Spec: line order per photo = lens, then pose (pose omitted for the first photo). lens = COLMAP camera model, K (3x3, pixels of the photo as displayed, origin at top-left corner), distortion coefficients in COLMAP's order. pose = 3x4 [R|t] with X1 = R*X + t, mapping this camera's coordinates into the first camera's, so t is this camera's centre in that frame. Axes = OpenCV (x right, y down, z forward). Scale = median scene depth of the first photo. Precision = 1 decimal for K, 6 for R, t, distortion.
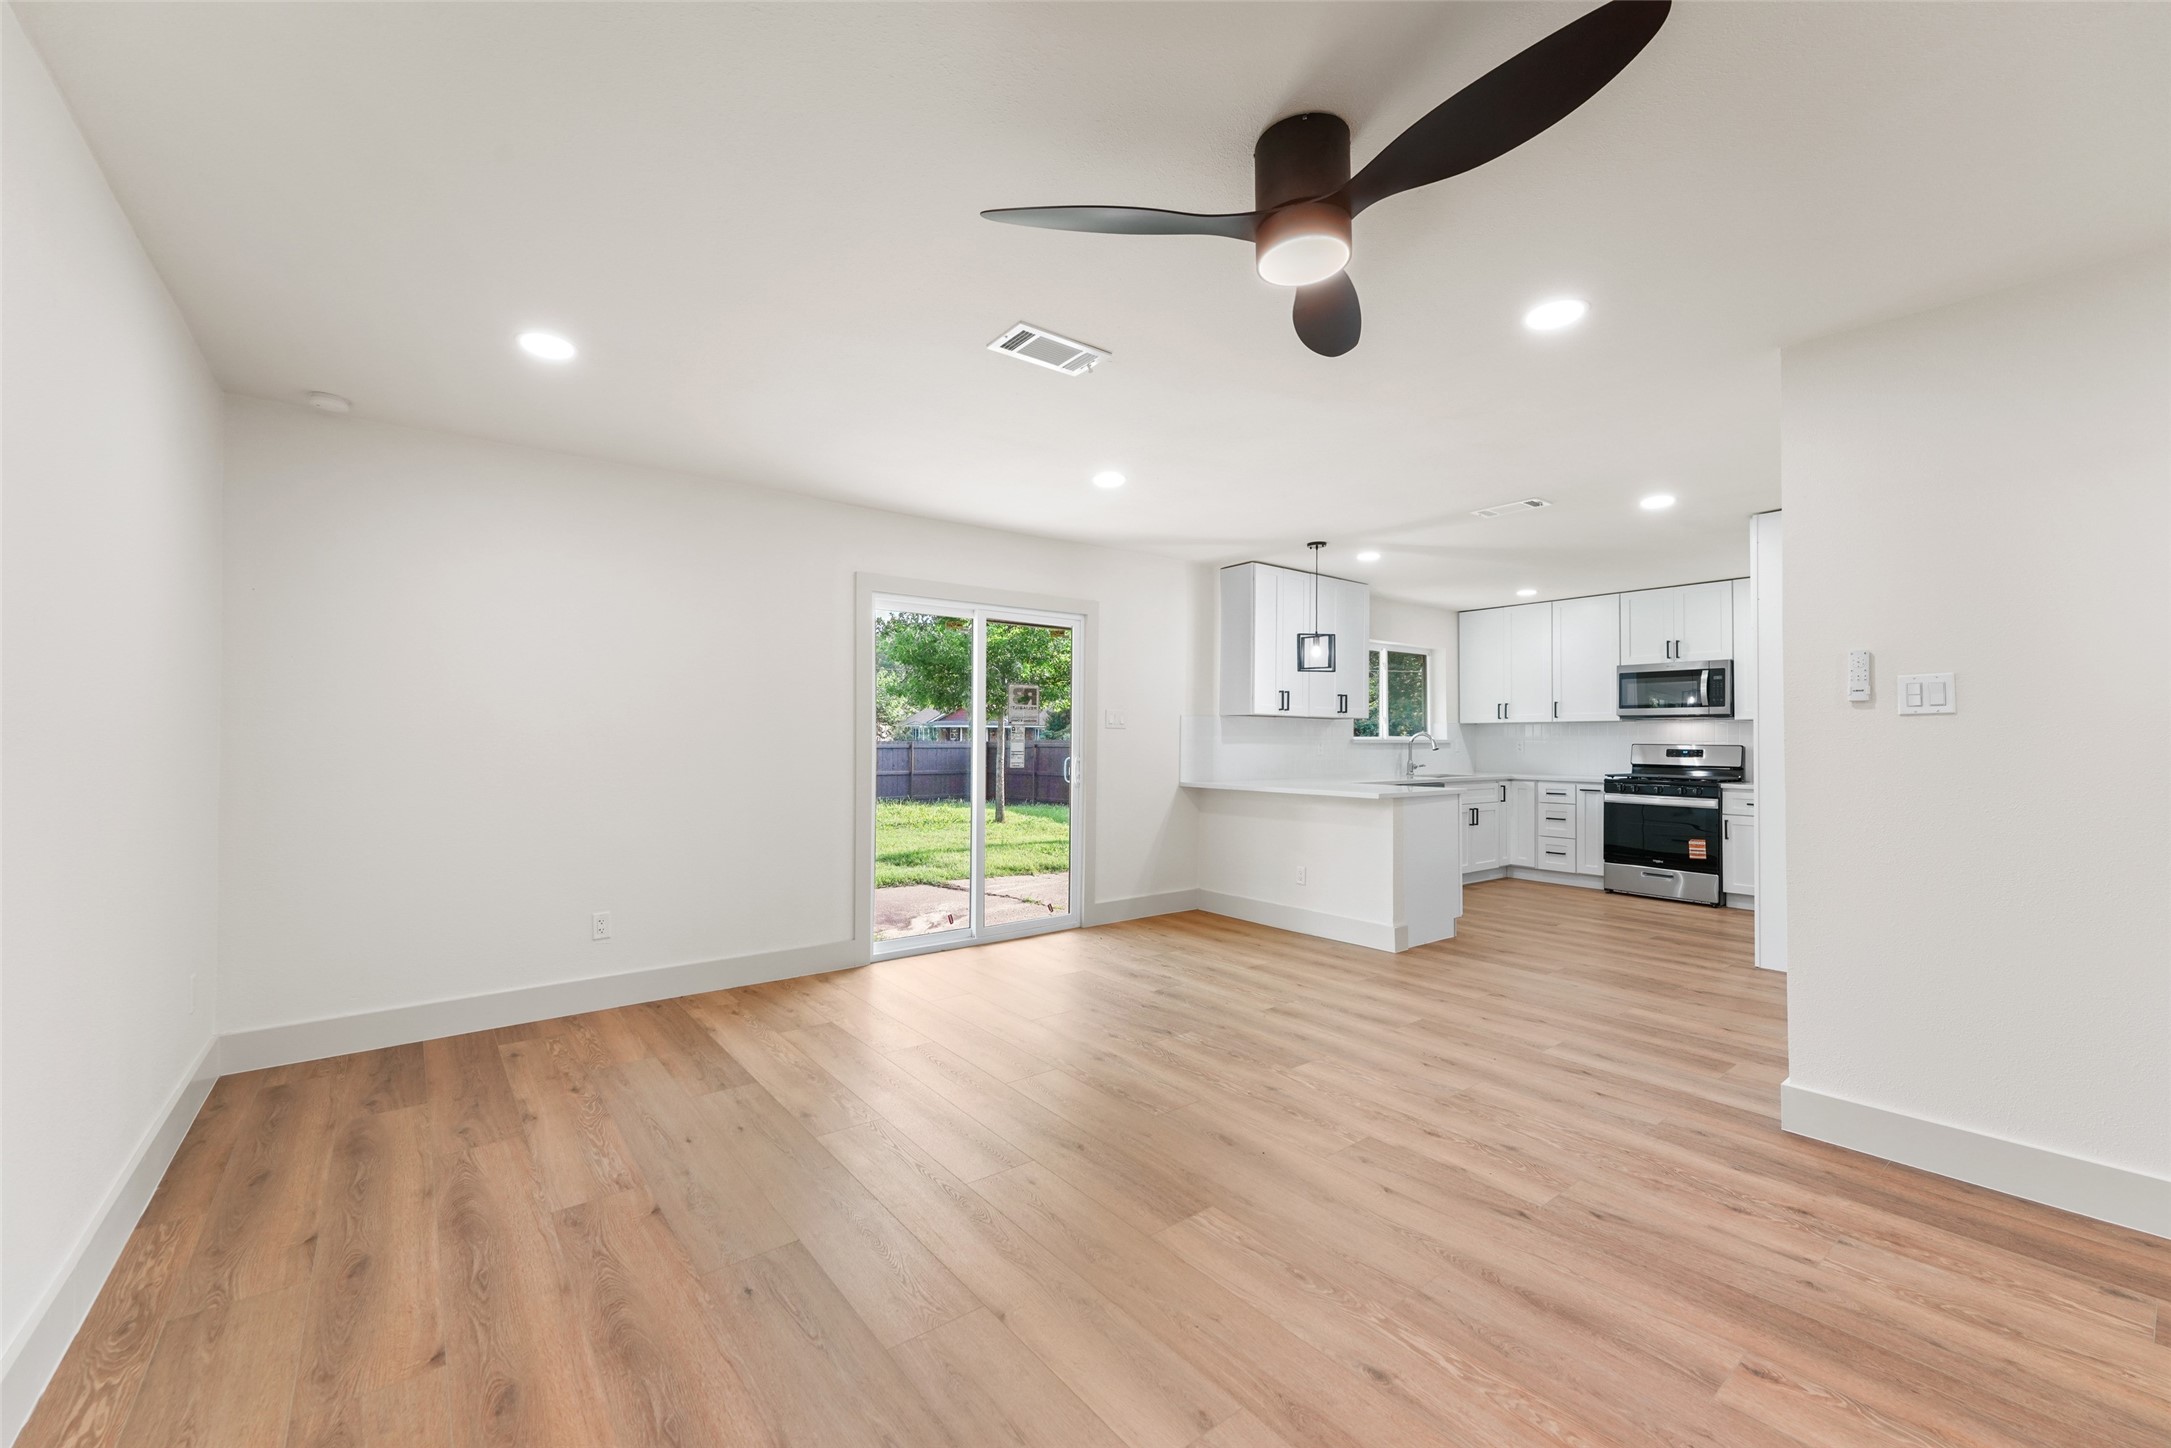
lens RADIAL K [[856.8, 0, 1077.3], [0, 856.8, 728.3], [0, 0, 1]] dist [0.012922, -0.002761]
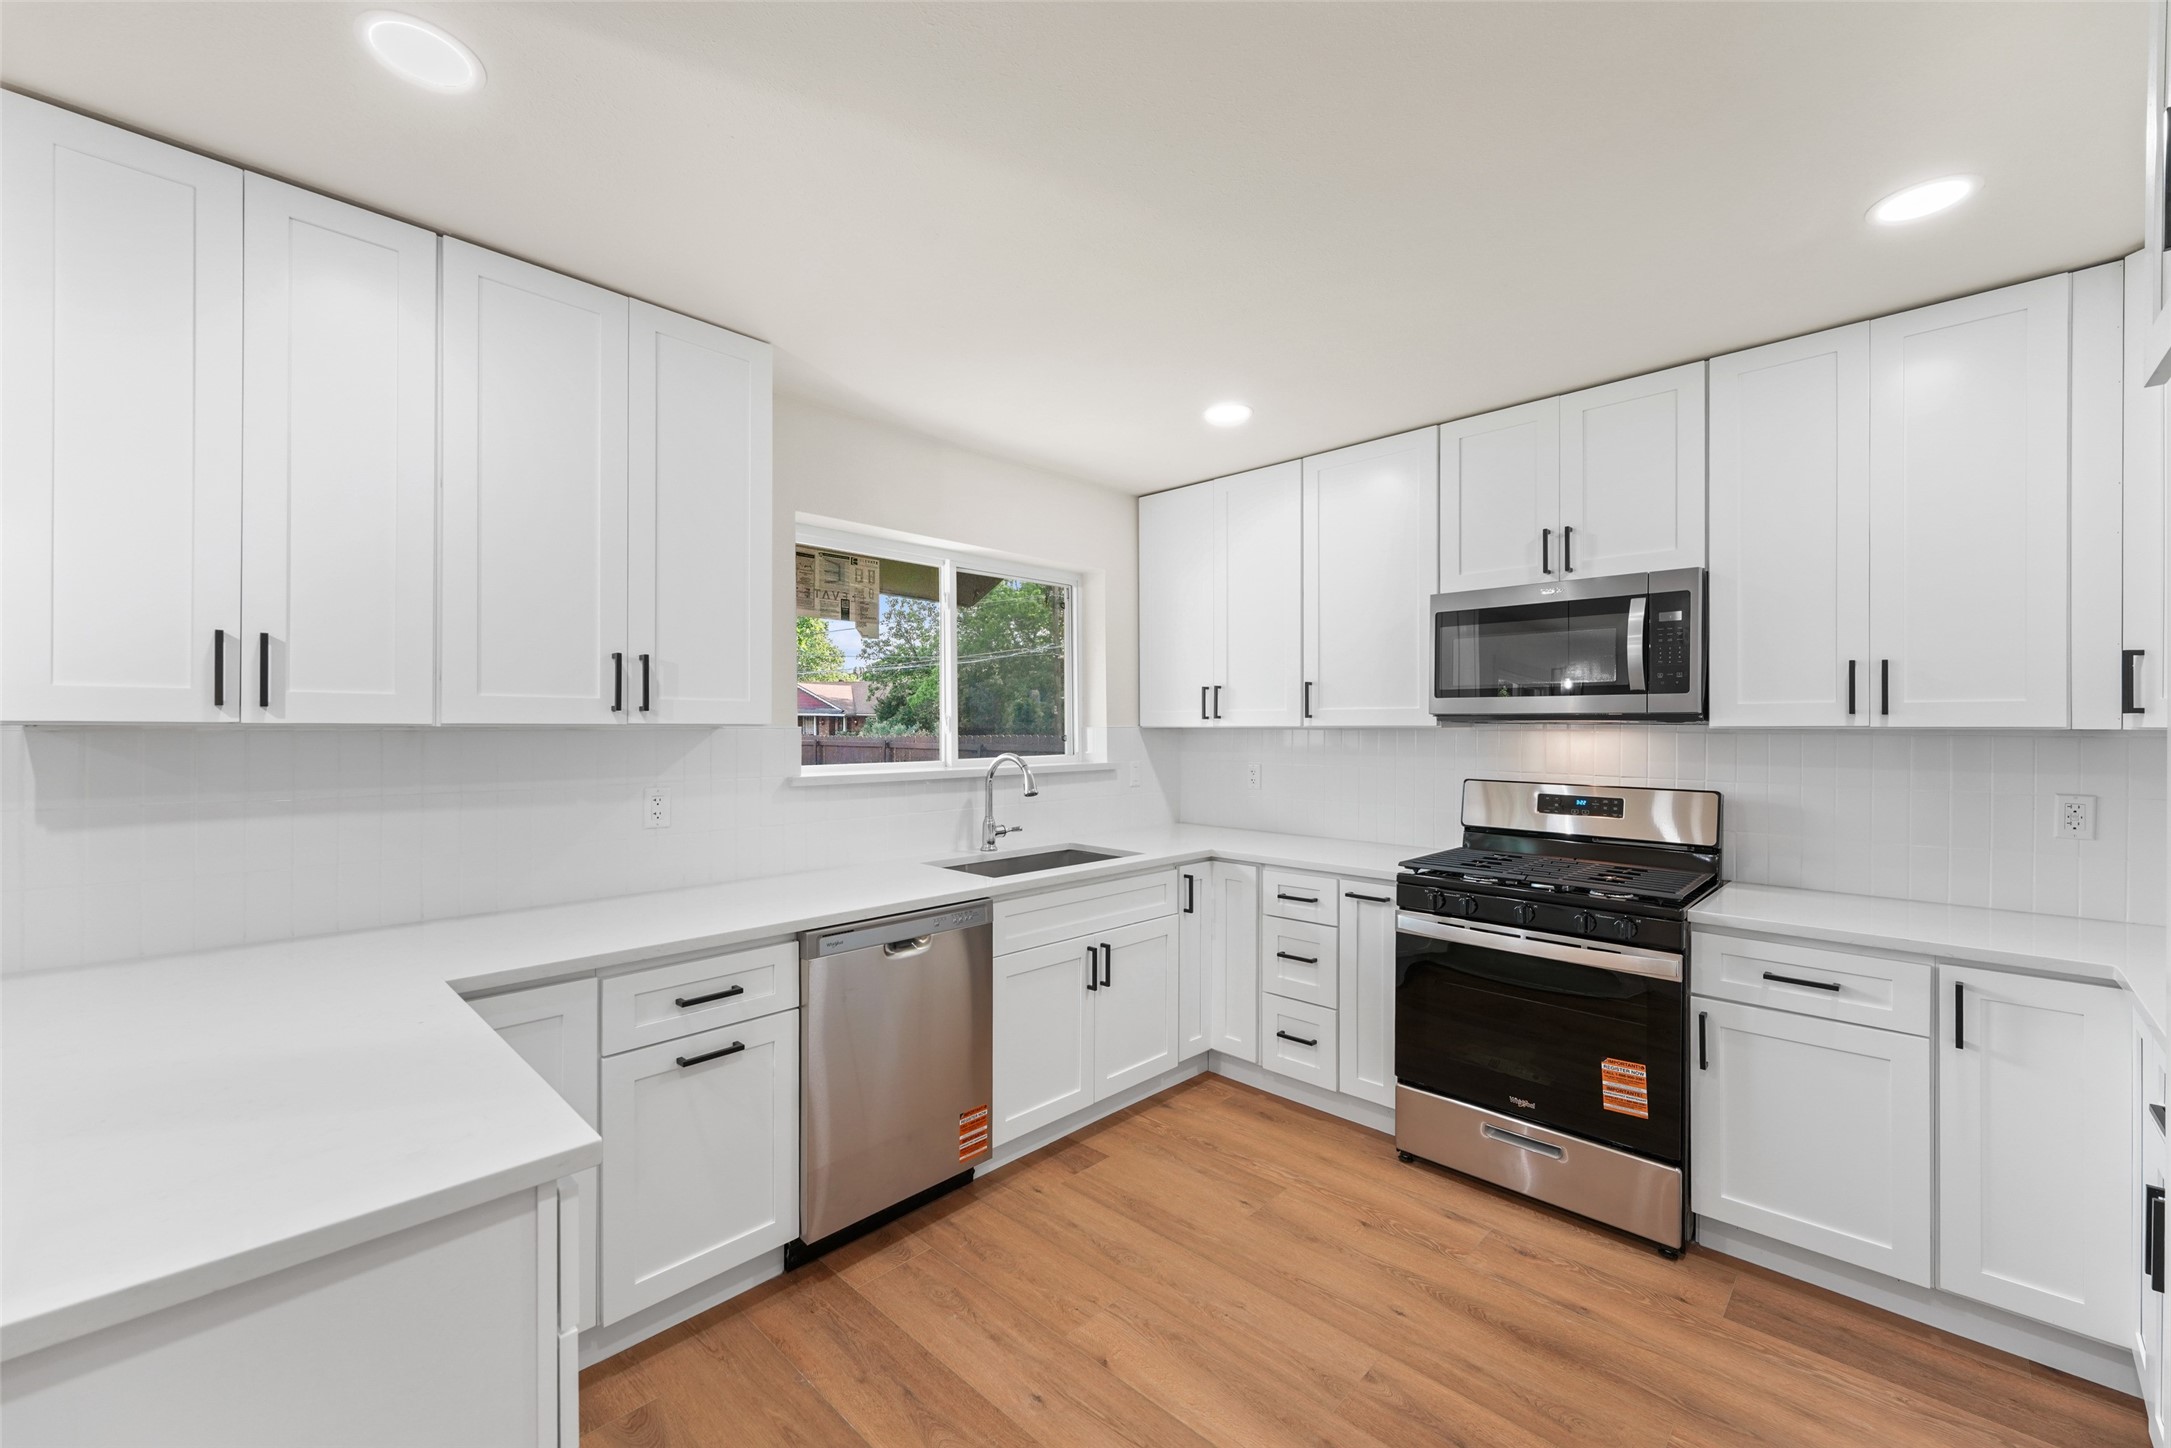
lens RADIAL K [[856.8, 0, 1079.9], [0, 856.8, 728.9], [0, 0, 1]] dist [0.012922, -0.002761]
pose [[0.990318, -0.004044, 0.138756, 0.547089], [0.001336, 0.999807, 0.019607, -0.022227], [-0.138809, -0.019232, 0.990132, 0.833957]]
